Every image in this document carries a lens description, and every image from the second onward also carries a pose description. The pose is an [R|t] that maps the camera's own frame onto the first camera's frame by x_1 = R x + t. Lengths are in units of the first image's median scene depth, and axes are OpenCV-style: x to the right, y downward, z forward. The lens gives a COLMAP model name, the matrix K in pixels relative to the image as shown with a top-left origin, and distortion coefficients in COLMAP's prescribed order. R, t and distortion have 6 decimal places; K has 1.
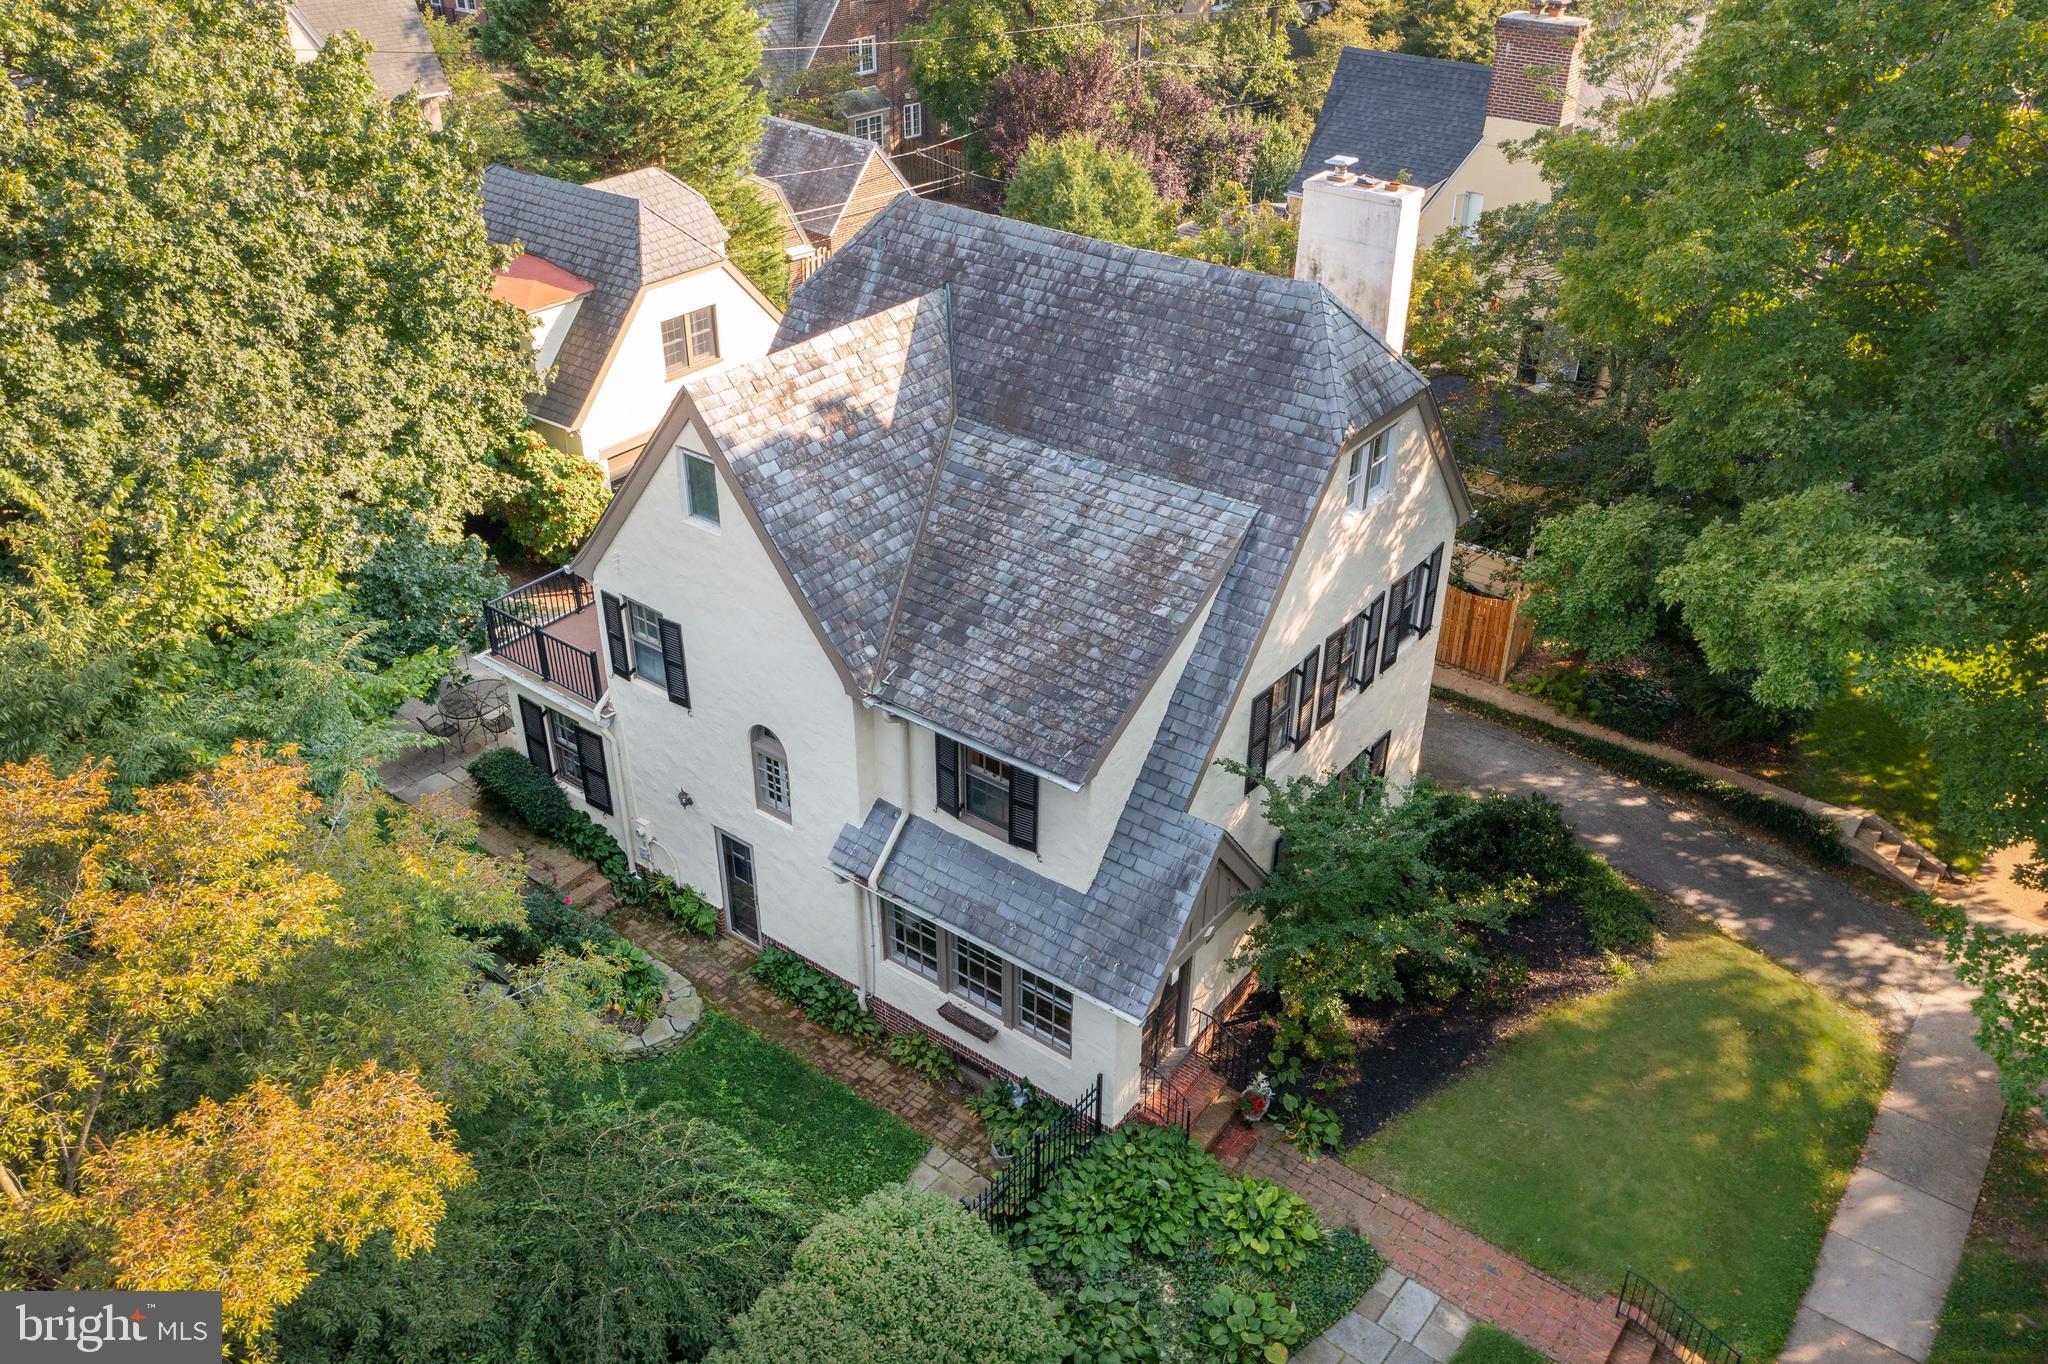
lens RADIAL K [[1632.1, 0, 1026.4], [0, 1632.1, 658.2], [0, 0, 1]] dist [-0.000161, 0.000189]
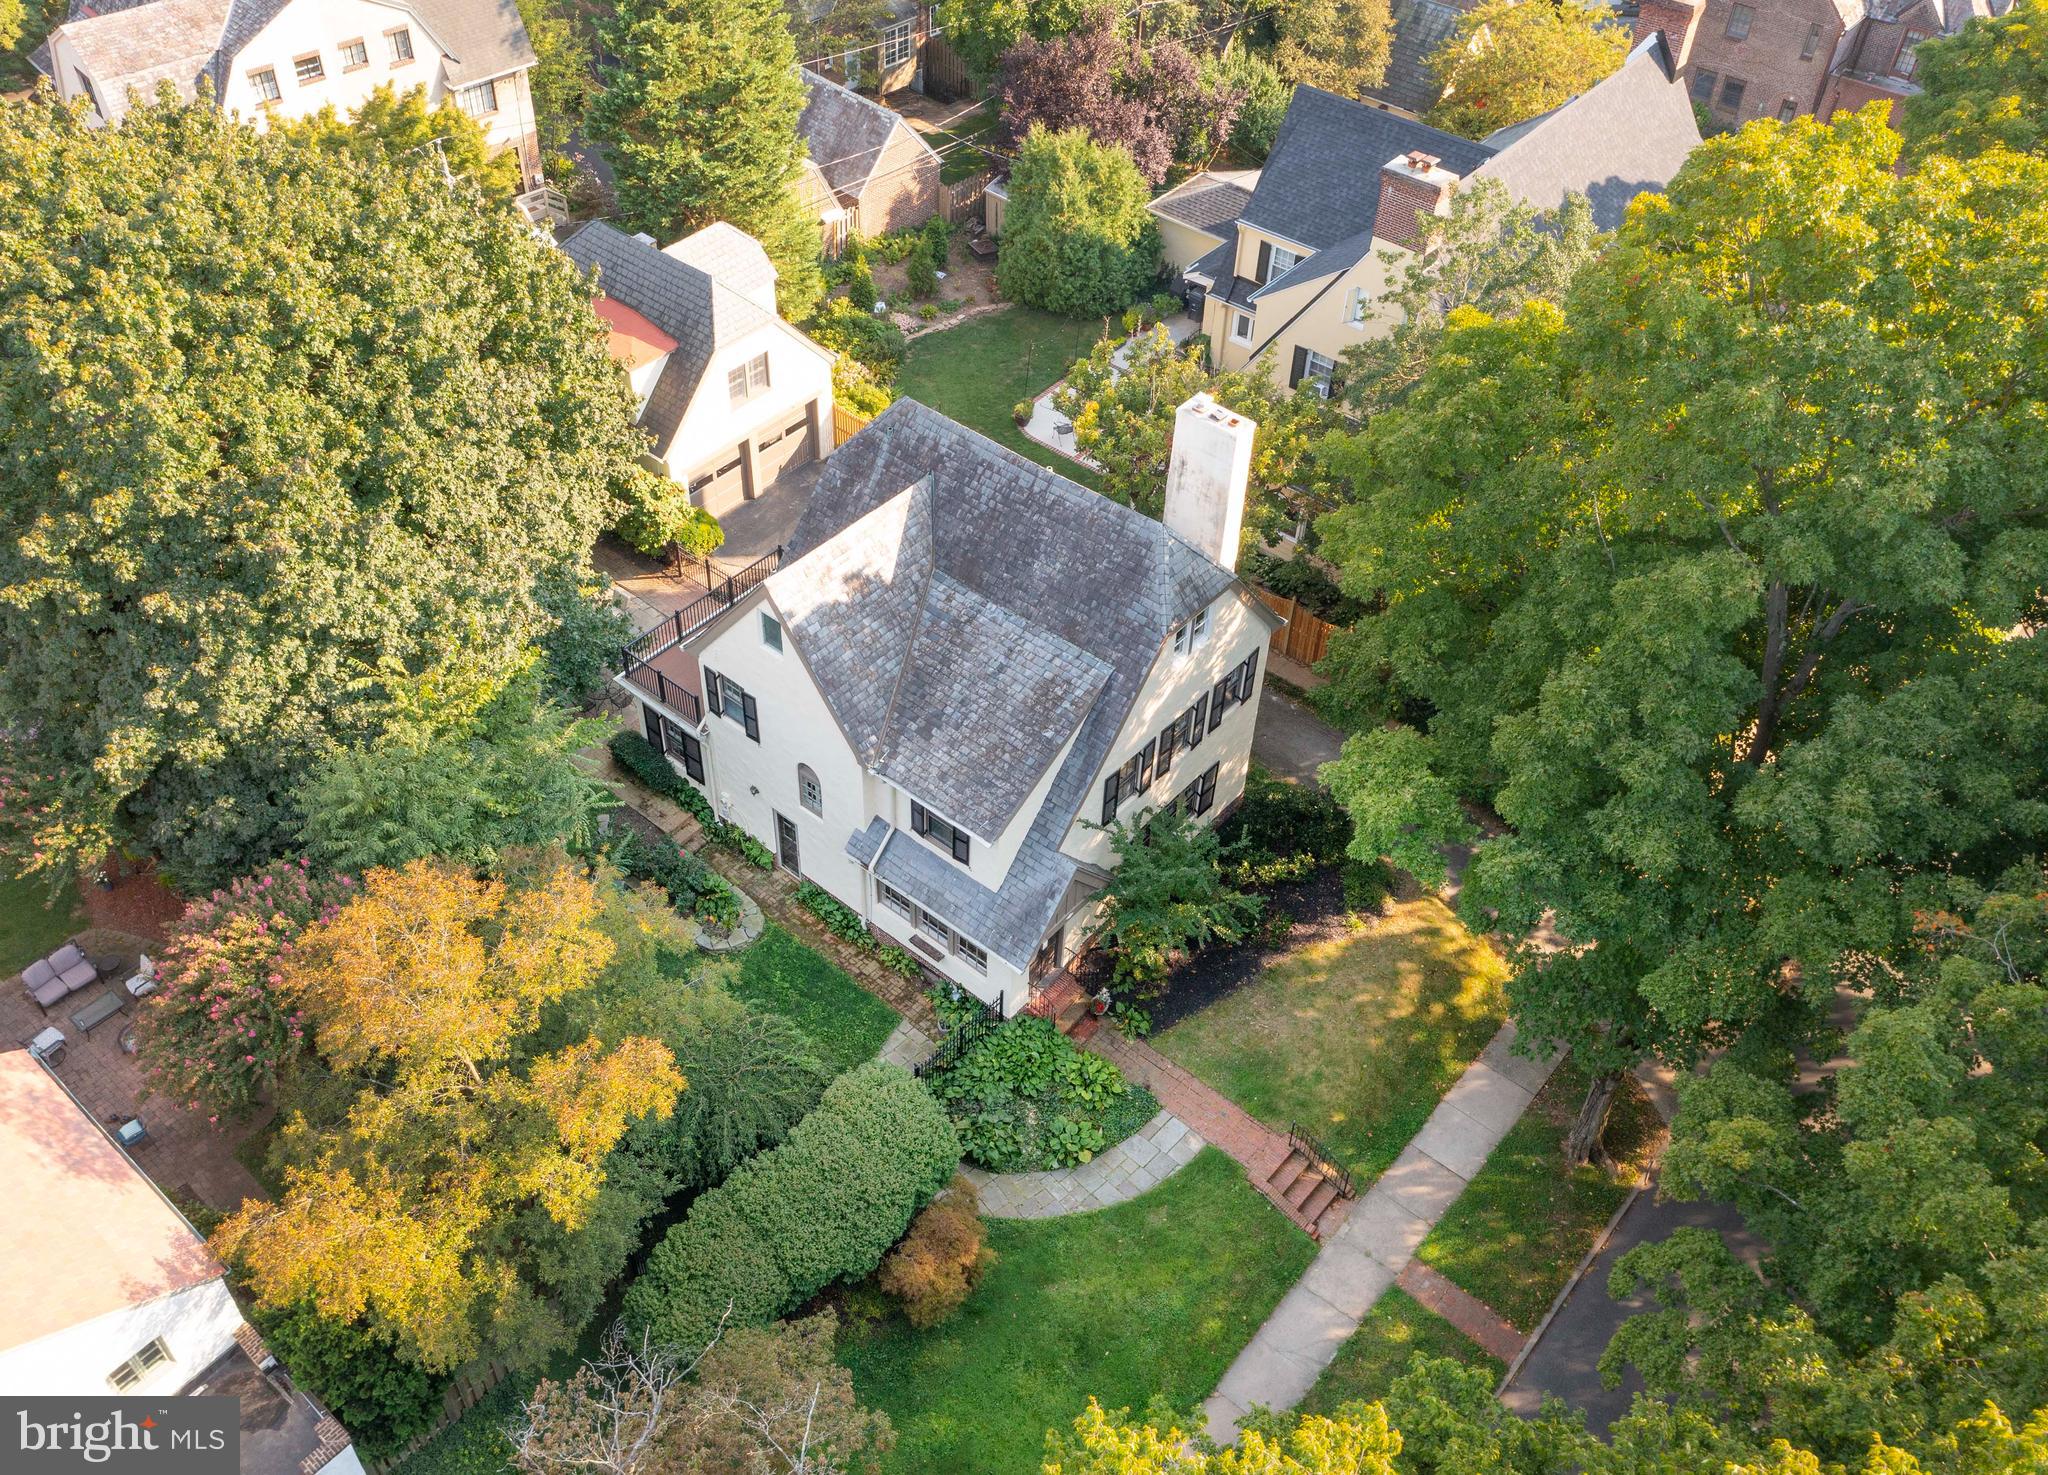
lens RADIAL K [[1705.0, 0, 943.8], [0, 1705.0, 730.3], [0, 0, 1]] dist [-0.000579, -0.002195]
pose [[0.997171, 0.049280, -0.056750, 0.067094], [-0.035847, 0.975469, 0.217200, -0.362343], [0.066061, -0.214552, 0.974476, -0.618905]]
